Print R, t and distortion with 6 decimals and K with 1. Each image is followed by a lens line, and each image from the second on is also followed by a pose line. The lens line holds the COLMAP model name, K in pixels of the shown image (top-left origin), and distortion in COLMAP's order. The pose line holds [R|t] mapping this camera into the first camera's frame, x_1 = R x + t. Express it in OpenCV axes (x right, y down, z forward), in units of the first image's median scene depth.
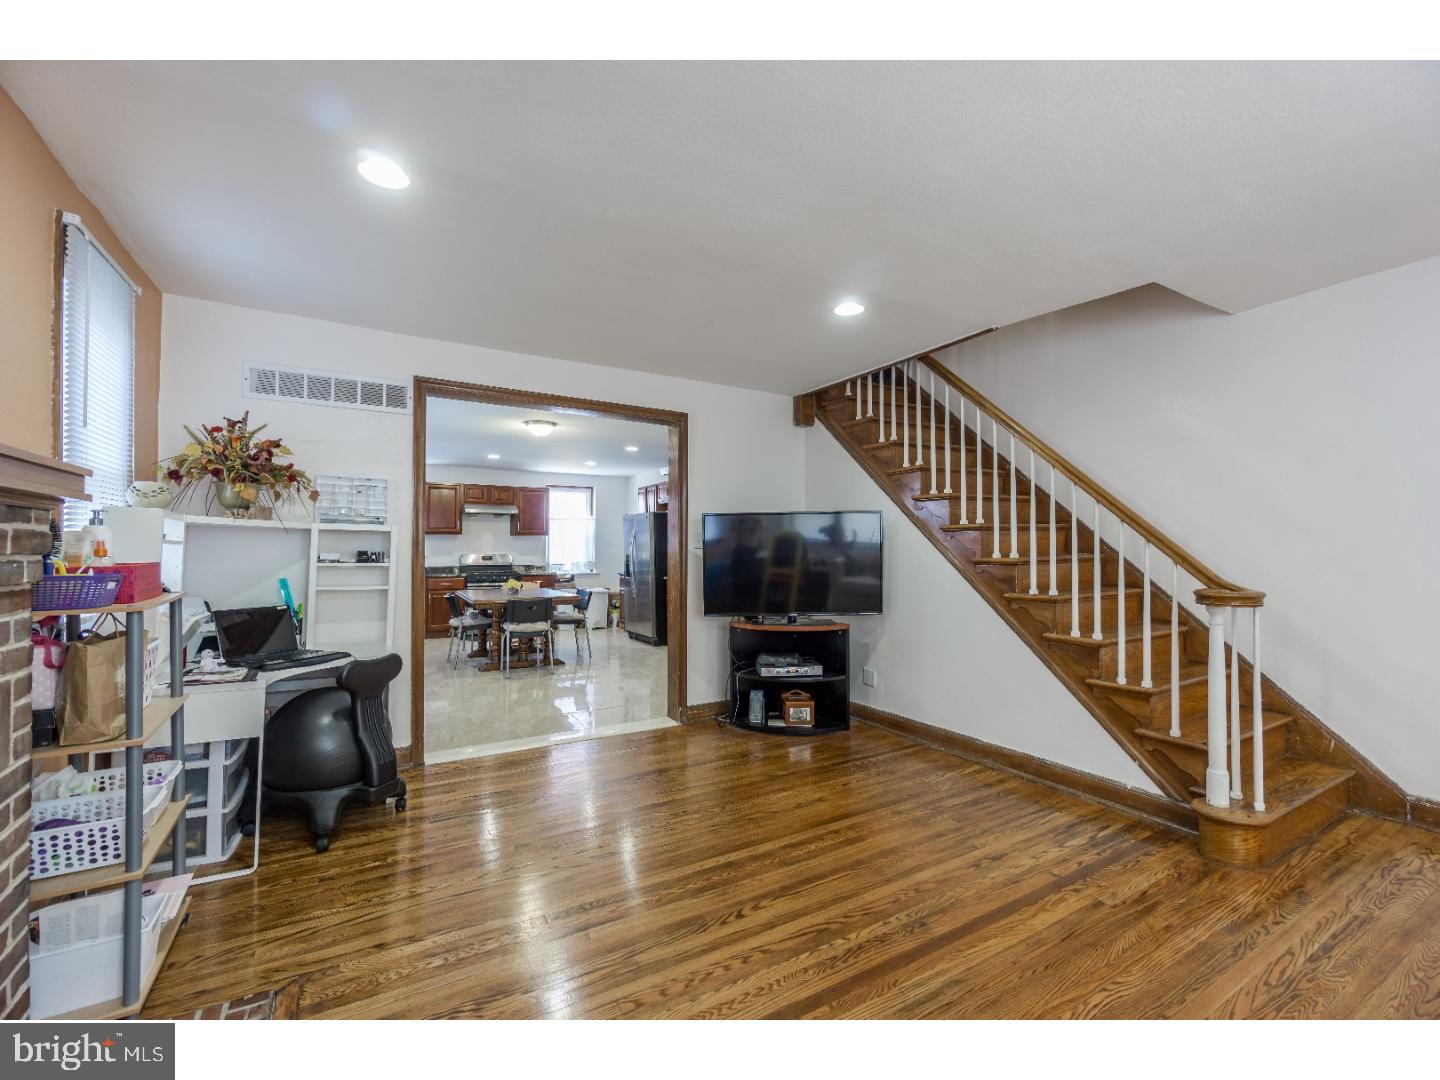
lens RADIAL K [[621.3, 0, 725.2], [0, 621.3, 535.5], [0, 0, 1]] dist [-0.002564, 0.000793]
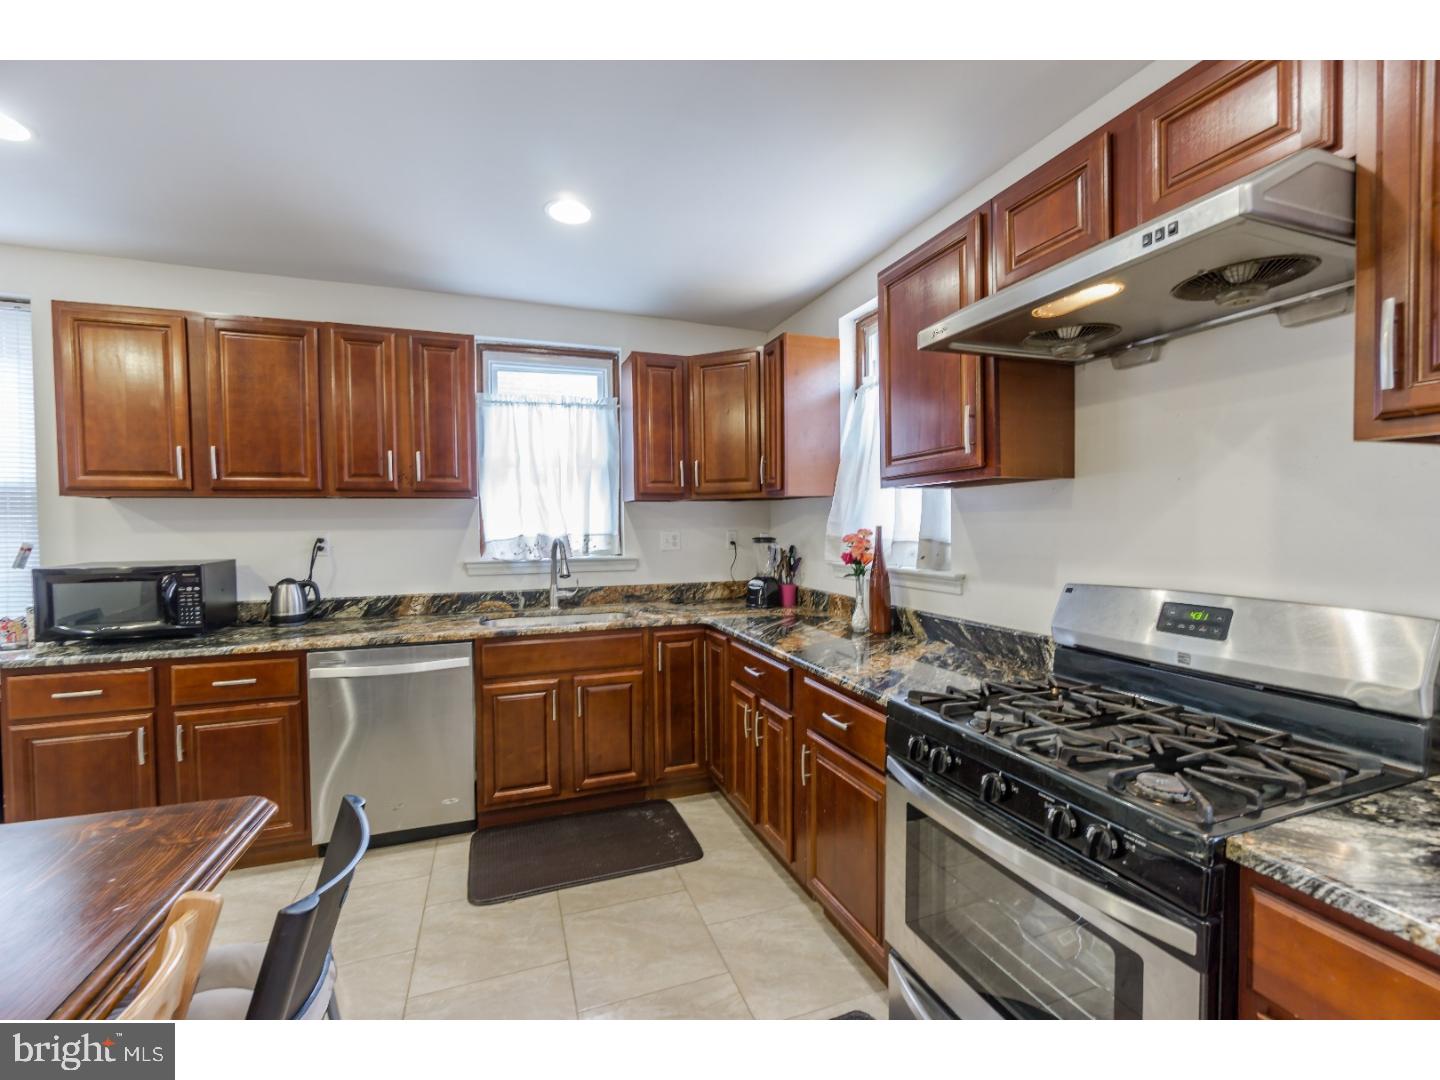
lens RADIAL K [[621.3, 0, 718.6], [0, 621.3, 540.0], [0, 0, 1]] dist [-0.002564, 0.000793]
pose [[-0.173655, 0.023960, -0.984515, -0.504239], [0.030824, 0.999346, 0.018884, 0.024795], [0.984324, -0.027067, -0.174280, 2.119354]]
